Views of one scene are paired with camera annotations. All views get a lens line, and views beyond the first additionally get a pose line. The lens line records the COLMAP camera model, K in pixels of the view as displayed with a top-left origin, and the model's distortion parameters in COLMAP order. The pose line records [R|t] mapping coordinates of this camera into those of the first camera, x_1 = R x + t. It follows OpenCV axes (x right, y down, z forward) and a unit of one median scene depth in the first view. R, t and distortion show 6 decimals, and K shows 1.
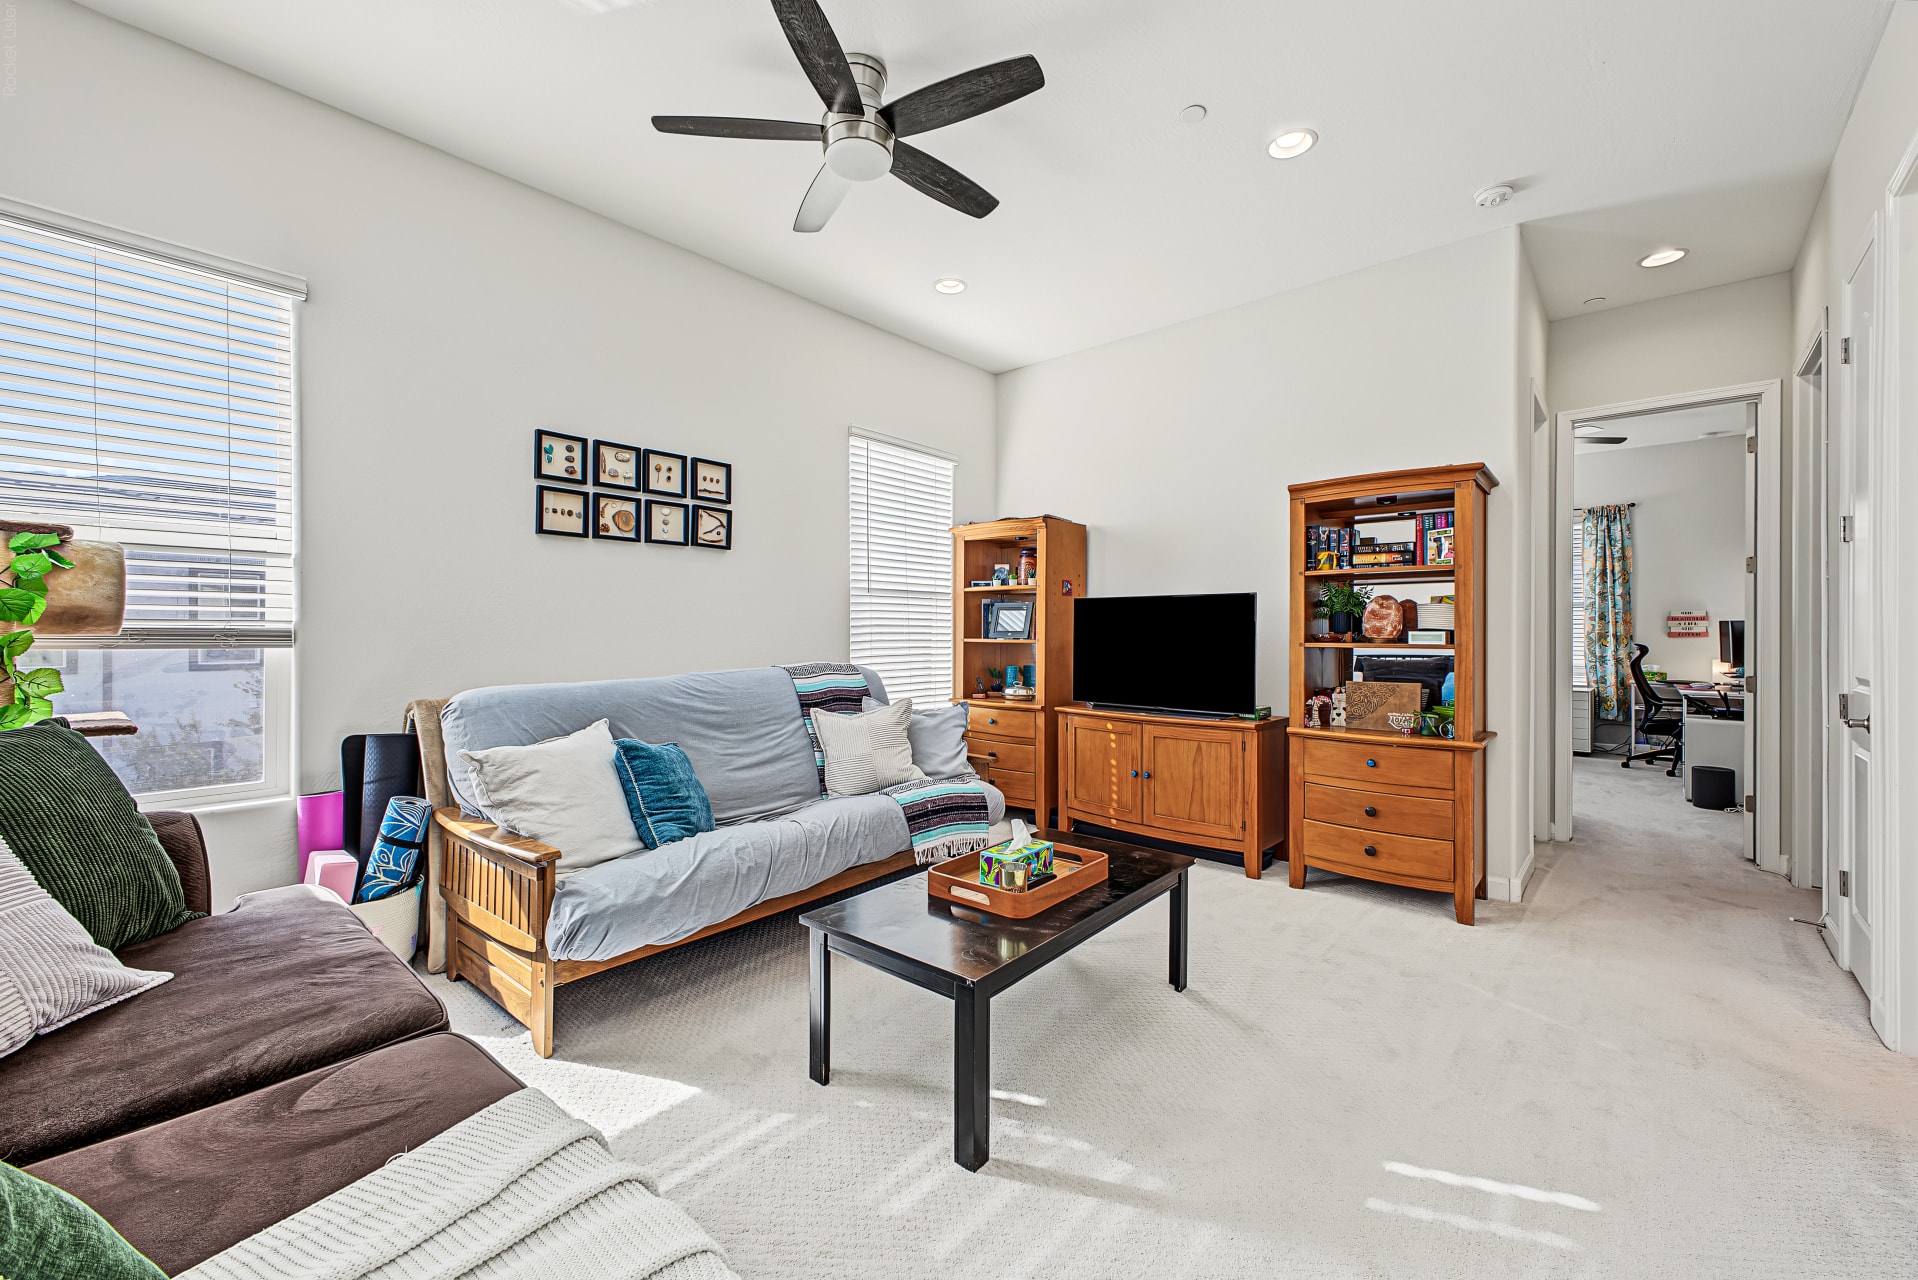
lens RADIAL K [[767.6, 0, 969.1], [0, 767.6, 635.4], [0, 0, 1]] dist [0.012698, -0.001455]
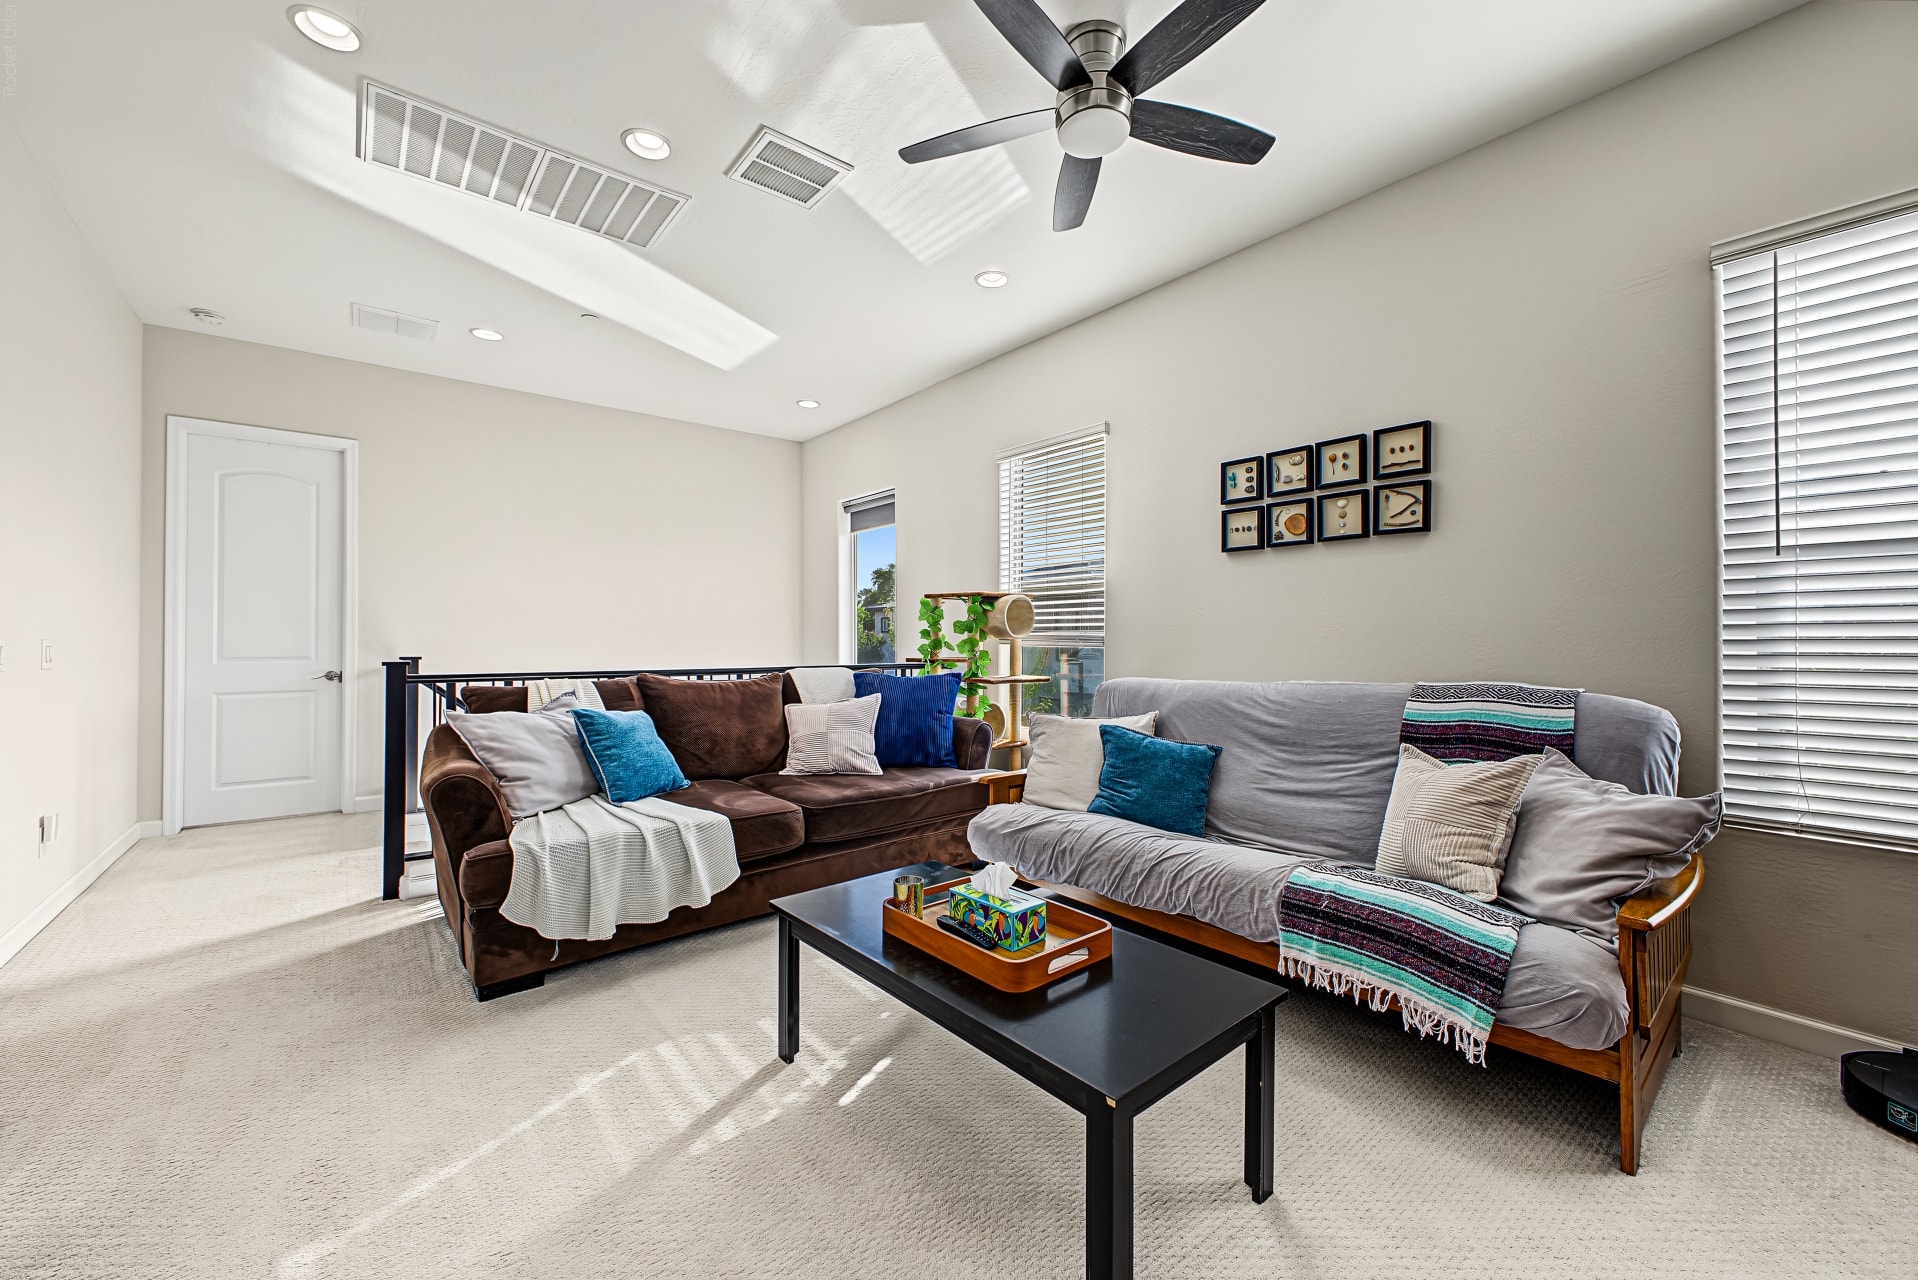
lens RADIAL K [[767.6, 0, 969.5], [0, 767.6, 634.8], [0, 0, 1]] dist [0.012698, -0.001455]
pose [[-0.185408, 0.002586, -0.982658, 0.595584], [0.000764, 0.999997, 0.002488, -0.009596], [0.982661, -0.000289, -0.185409, 0.760187]]
